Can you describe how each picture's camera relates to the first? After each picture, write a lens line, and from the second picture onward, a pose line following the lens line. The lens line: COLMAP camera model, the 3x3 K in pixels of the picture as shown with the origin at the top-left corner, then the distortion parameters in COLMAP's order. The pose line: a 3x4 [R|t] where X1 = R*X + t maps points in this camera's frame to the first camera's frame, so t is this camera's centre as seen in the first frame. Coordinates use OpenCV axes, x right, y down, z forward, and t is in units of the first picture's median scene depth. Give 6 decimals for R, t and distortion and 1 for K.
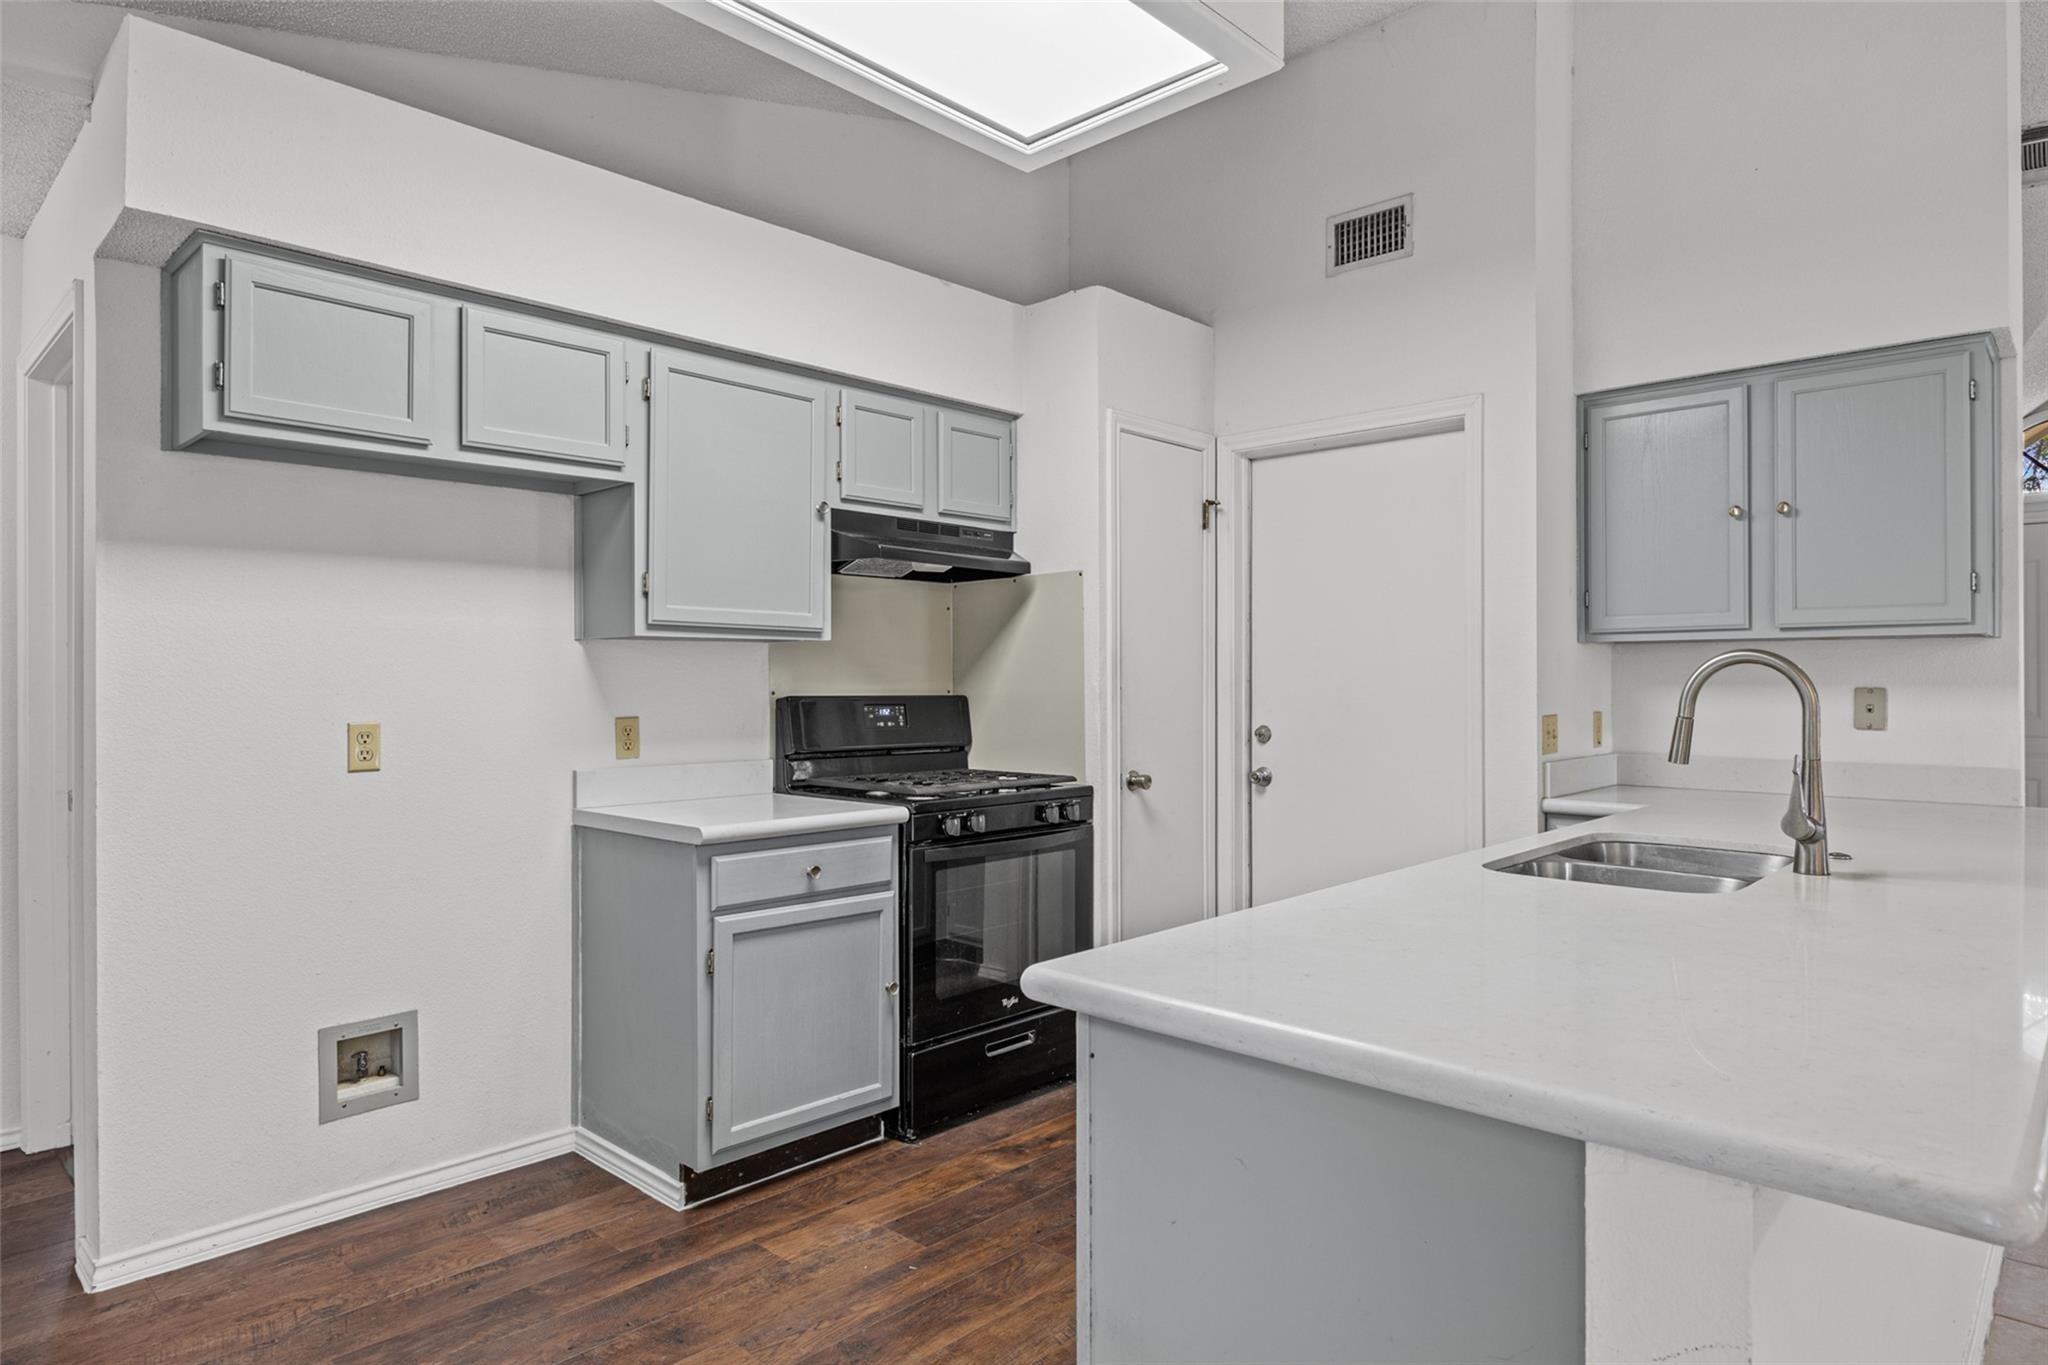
lens RADIAL K [[1189.9, 0, 1022.8], [0, 1189.9, 673.6], [0, 0, 1]] dist [-0.004920, 0.001793]
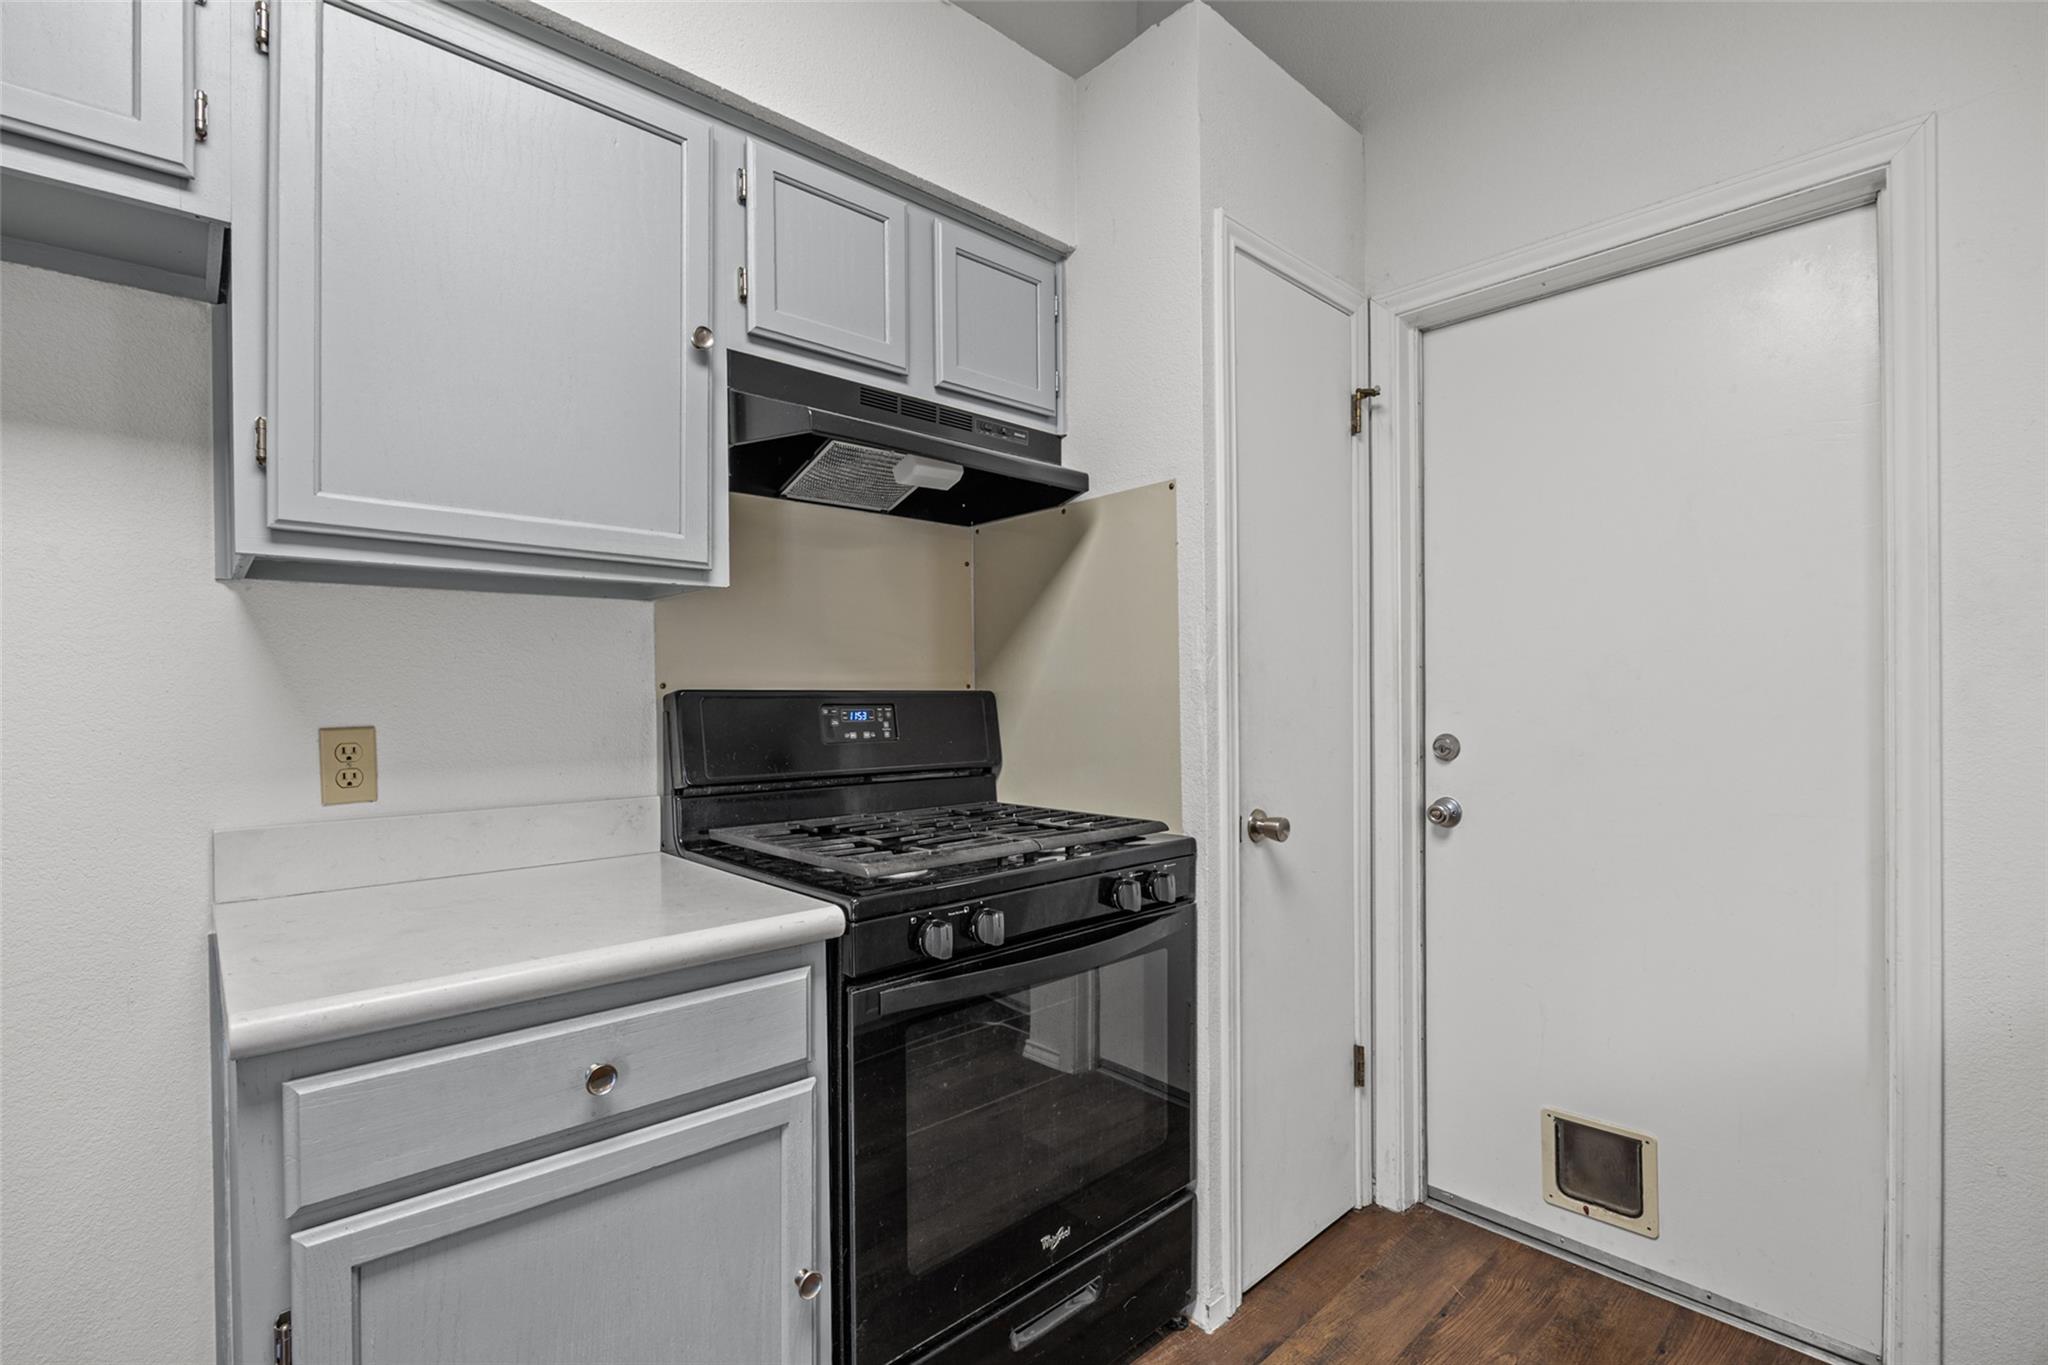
lens RADIAL K [[915.7, 0, 1017.6], [0, 915.7, 700.6], [0, 0, 1]] dist [-0.017068, 0.002445]
pose [[0.997583, -0.006165, -0.069205, 0.002312], [0.007076, 0.999891, 0.012921, 0.020627], [0.069118, -0.013379, 0.997519, 0.588843]]
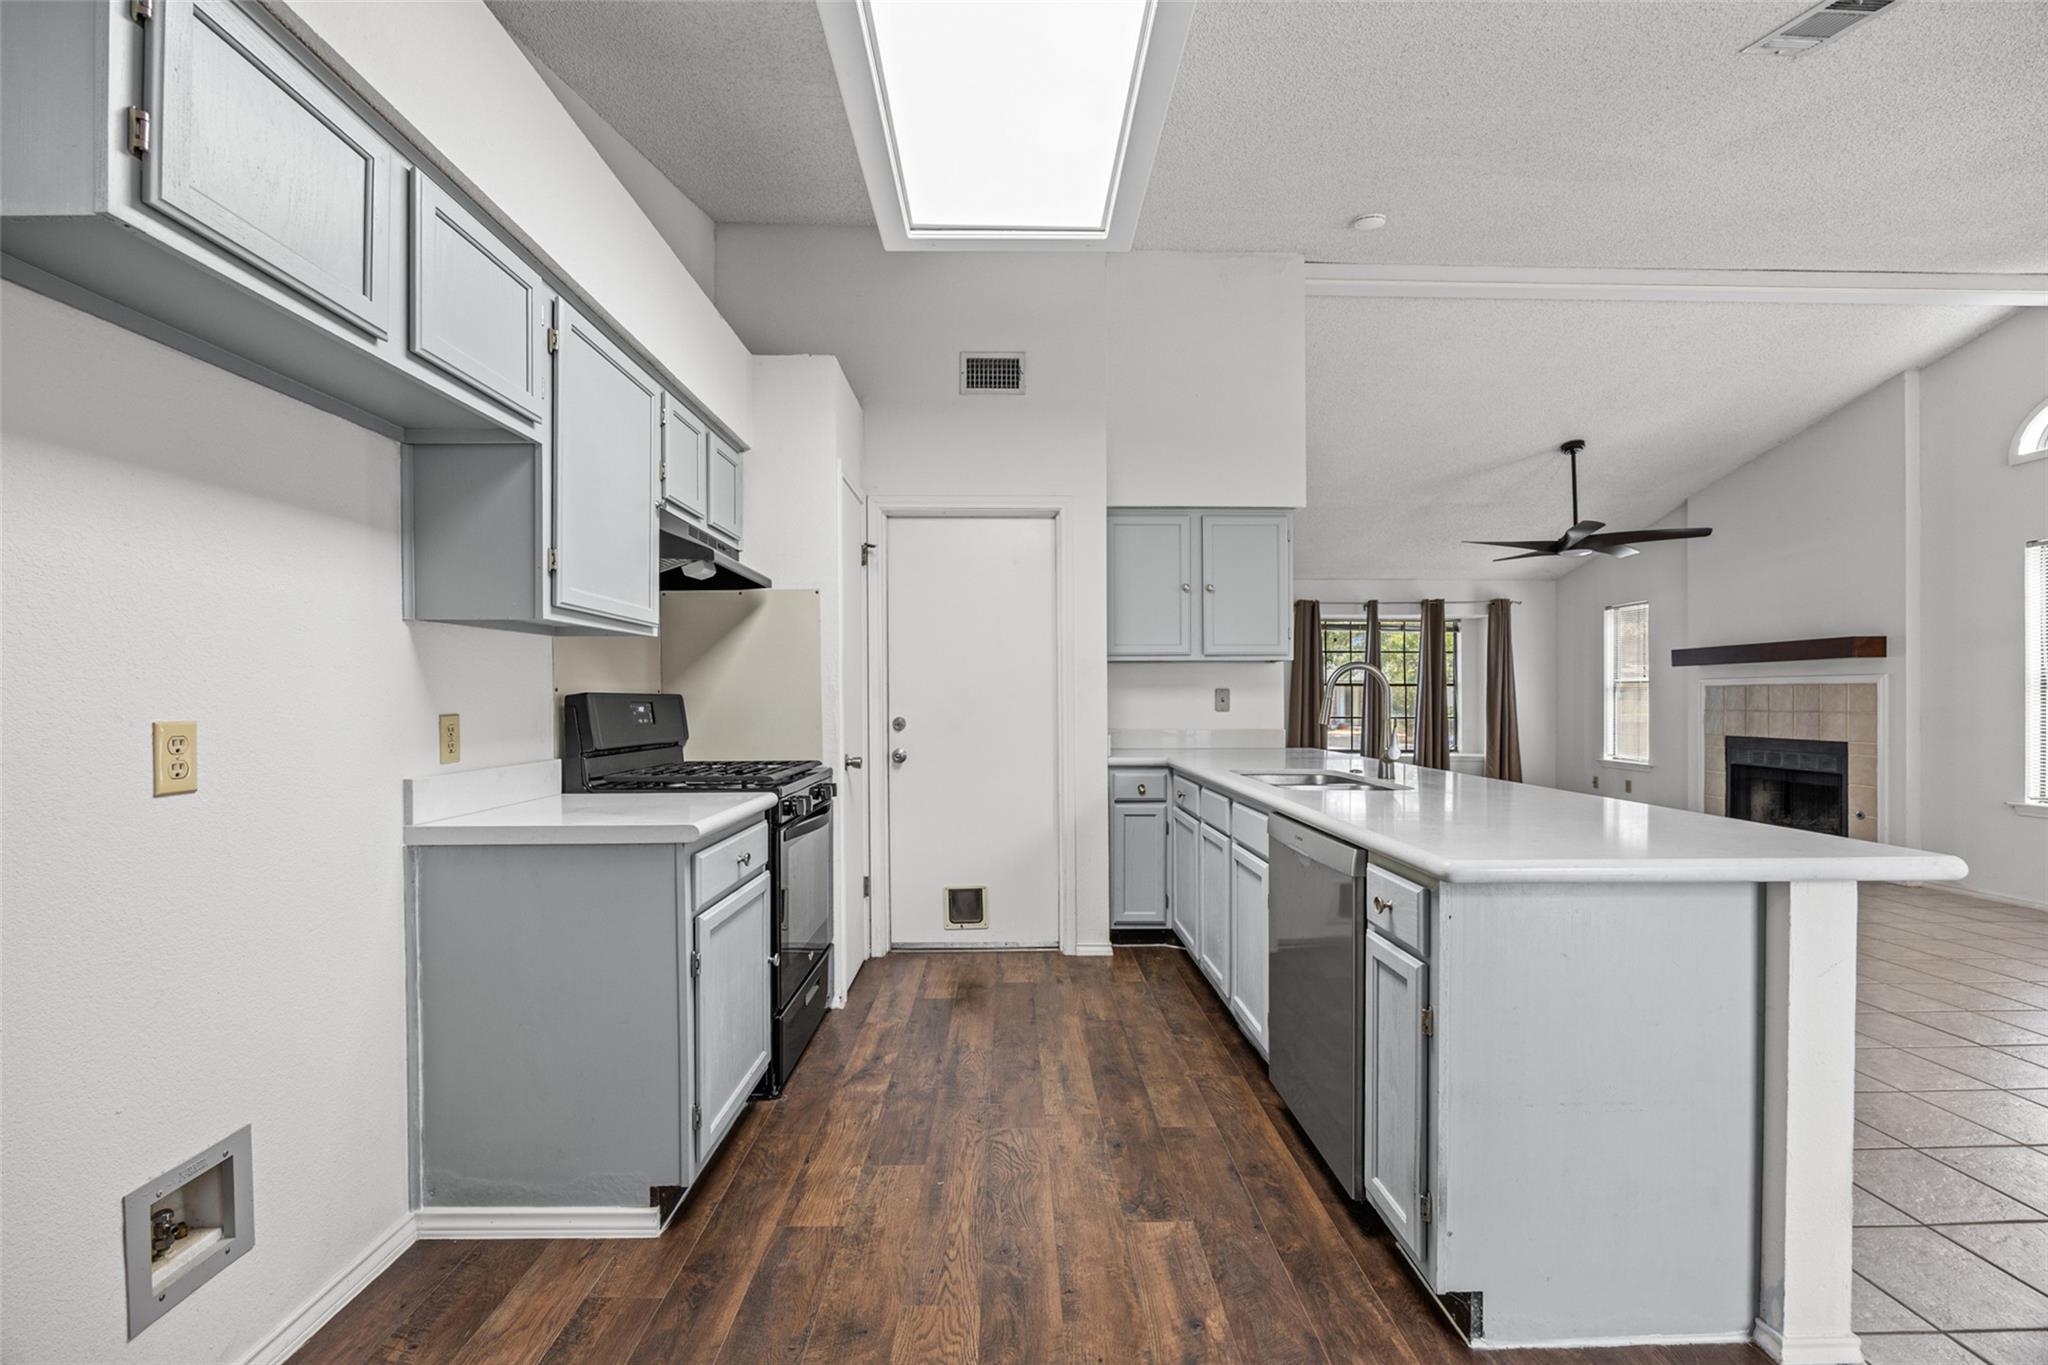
lens RADIAL K [[853.7, 0, 1019.0], [0, 853.7, 698.5], [0, 0, 1]] dist [-0.011616, -0.000509]
pose [[0.713863, -0.002900, 0.700280, -0.453856], [-0.001546, 0.999982, 0.005717, 0.020362], [-0.700284, -0.005163, 0.713846, 0.269672]]
